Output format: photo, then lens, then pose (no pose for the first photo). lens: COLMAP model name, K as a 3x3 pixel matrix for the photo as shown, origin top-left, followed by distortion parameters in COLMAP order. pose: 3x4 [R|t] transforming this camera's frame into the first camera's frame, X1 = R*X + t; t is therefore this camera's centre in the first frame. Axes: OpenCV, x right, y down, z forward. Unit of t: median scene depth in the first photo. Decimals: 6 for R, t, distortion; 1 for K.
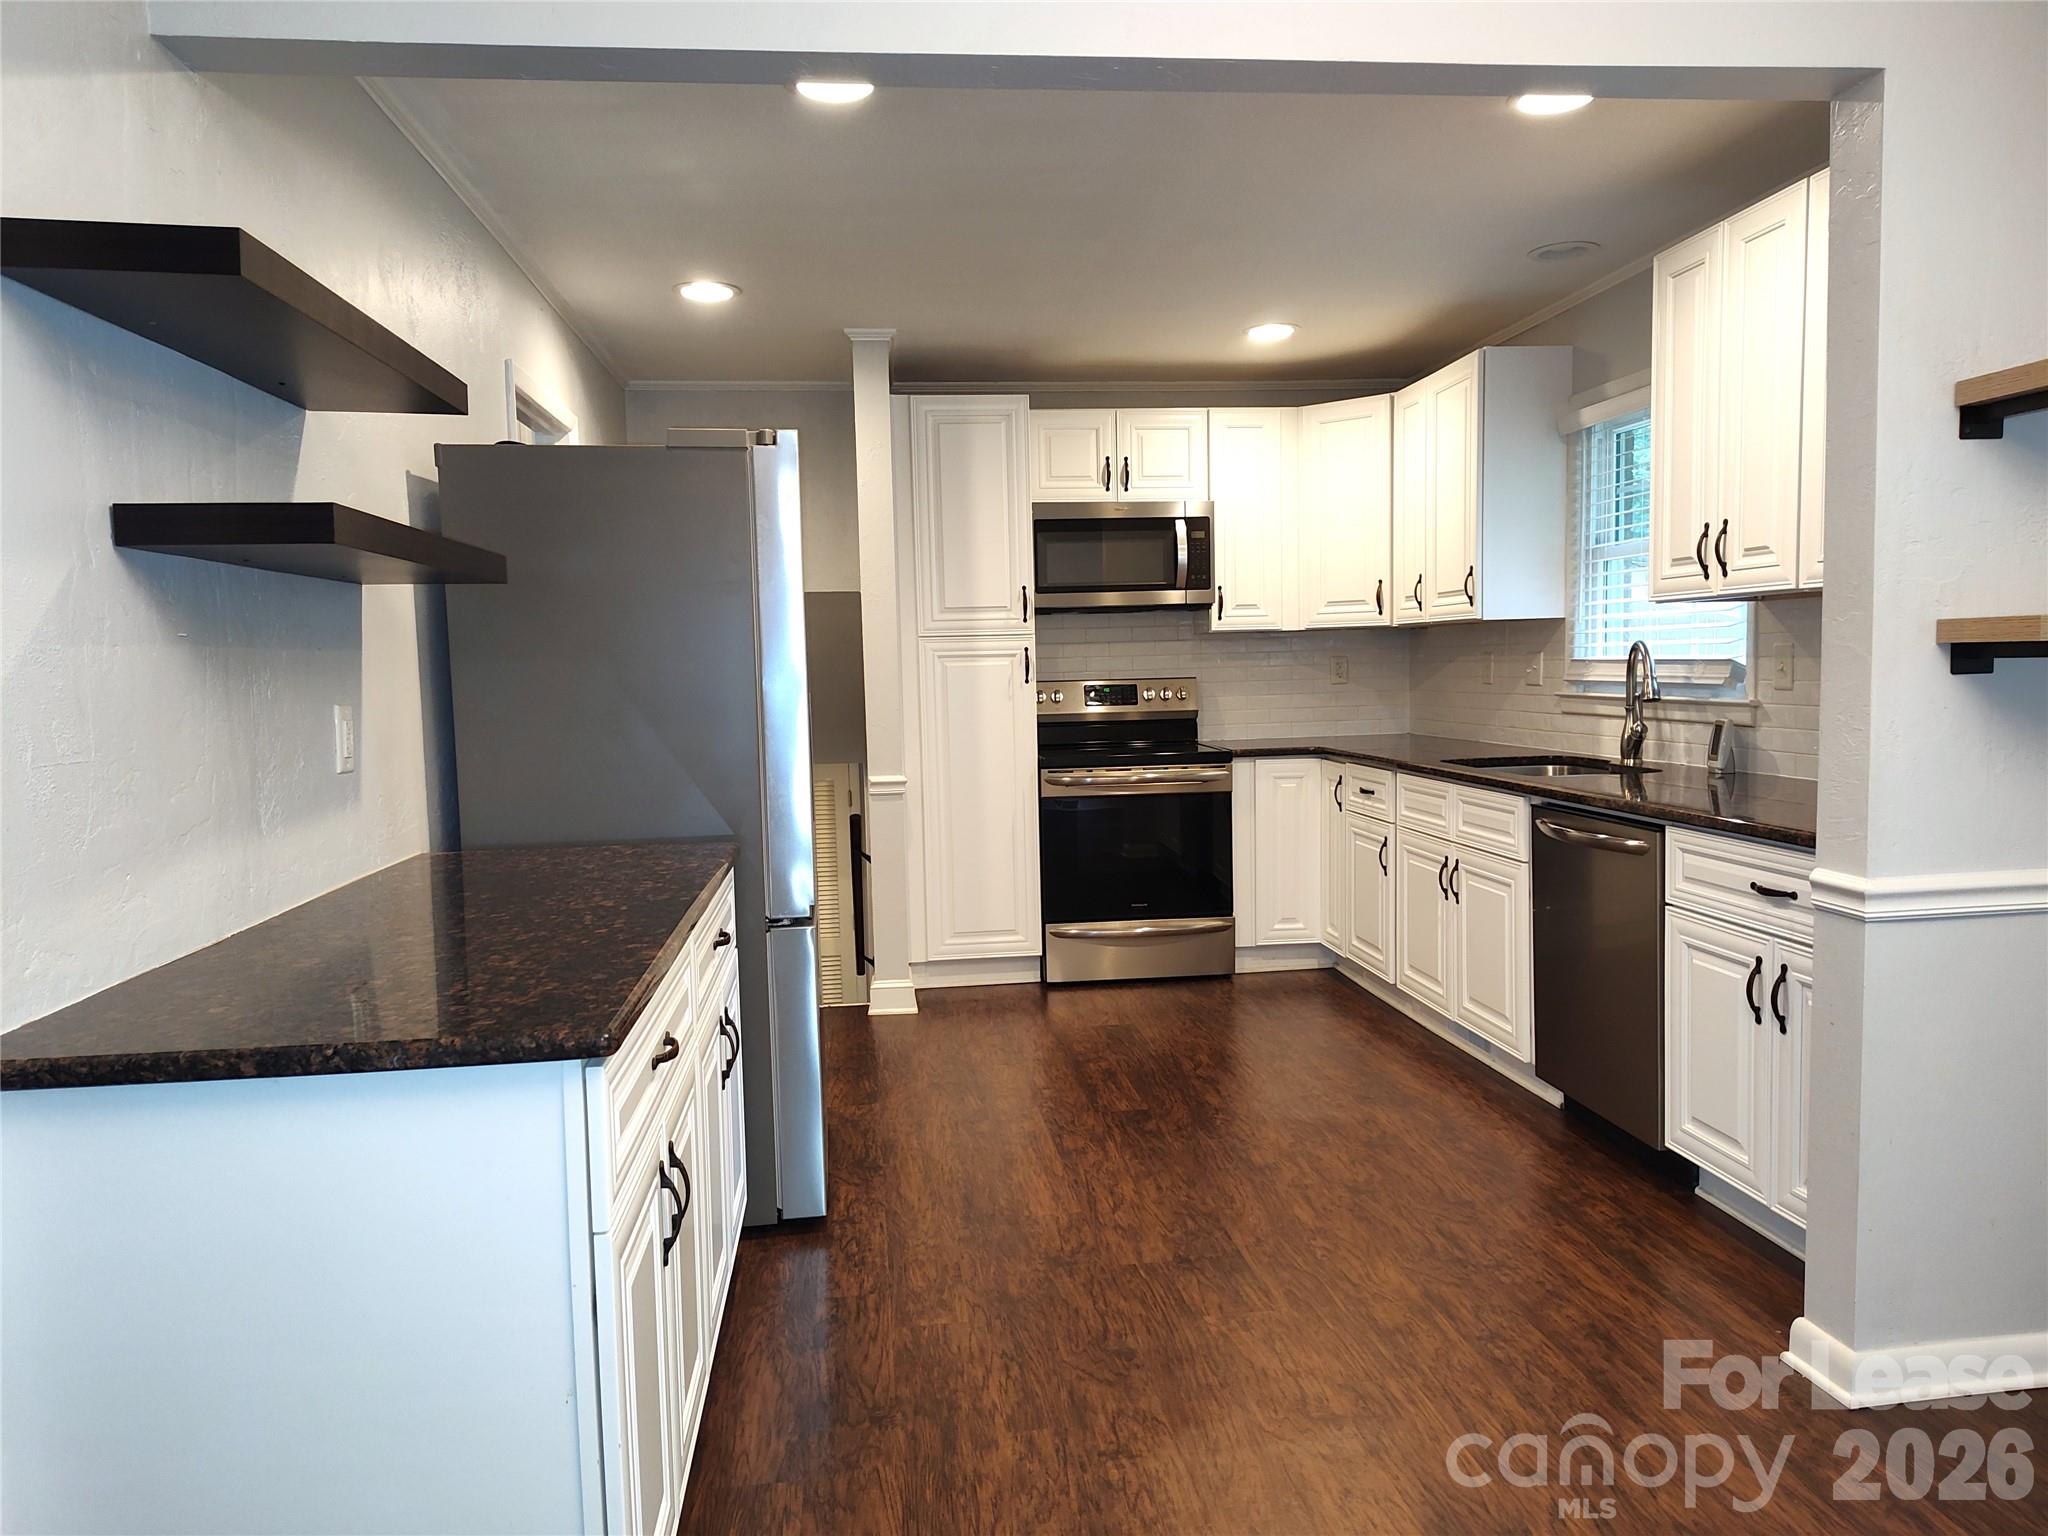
lens RADIAL K [[1391.0, 0, 1021.2], [0, 1391.0, 769.3], [0, 0, 1]] dist [0.055604, -0.070627]
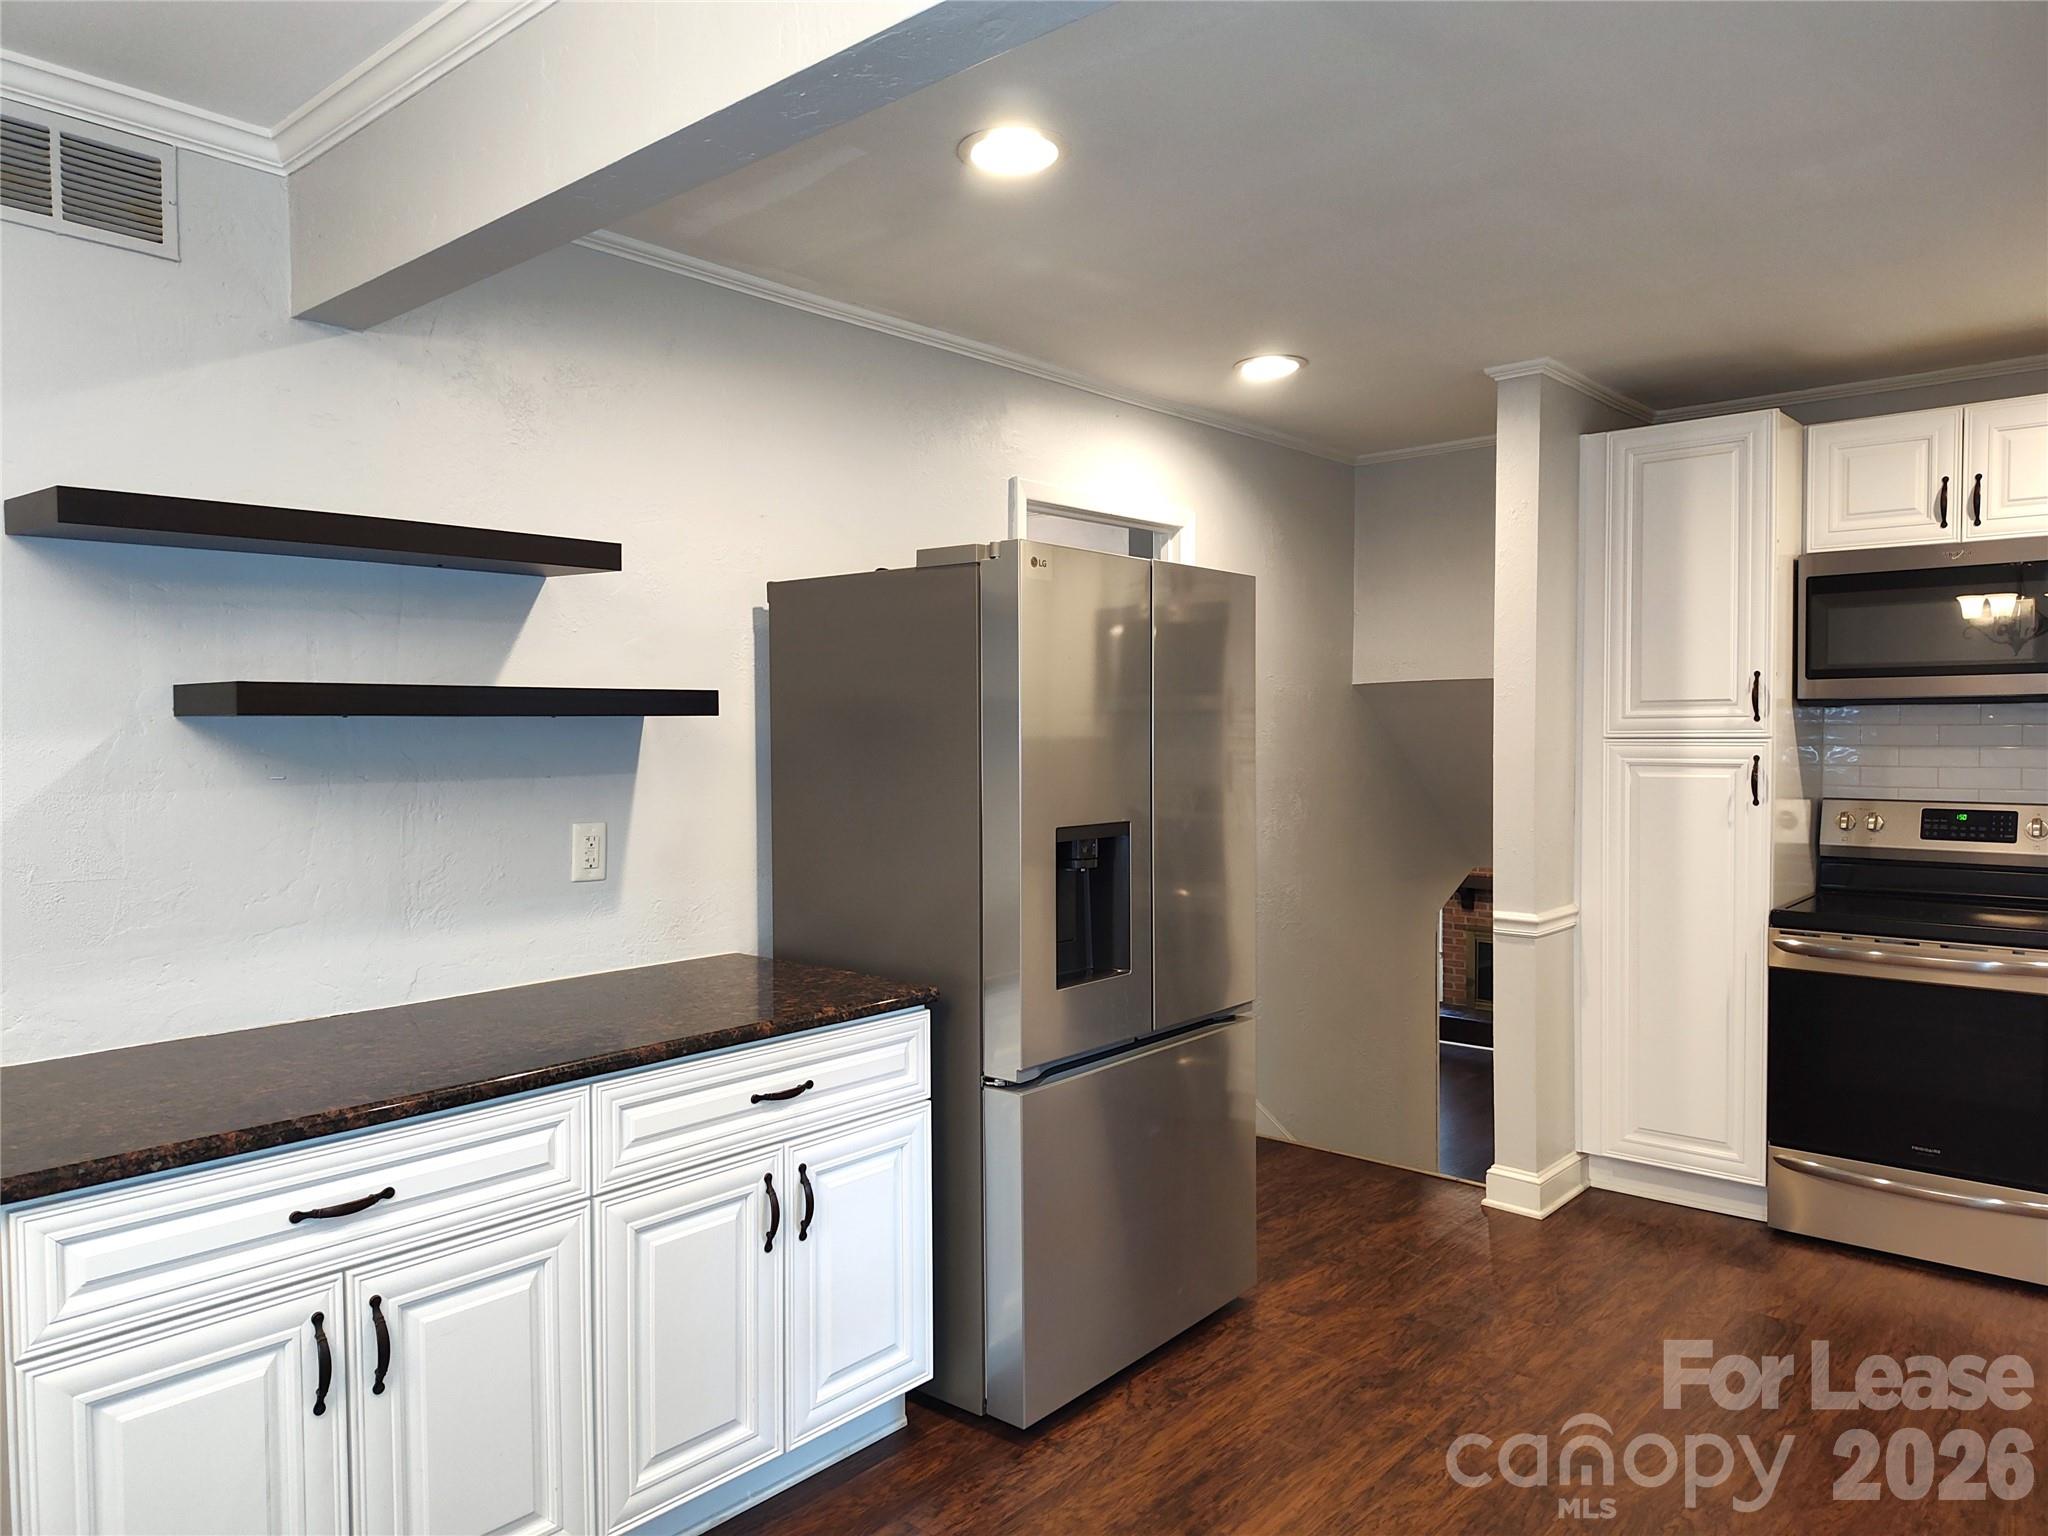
lens RADIAL K [[1391.0, 0, 1021.2], [0, 1391.0, 769.3], [0, 0, 1]] dist [0.055604, -0.070627]
pose [[0.669913, 0.042038, -0.741249, 0.318911], [-0.068141, 0.997663, -0.005003, -0.056502], [0.739306, 0.053861, 0.671212, 0.253049]]
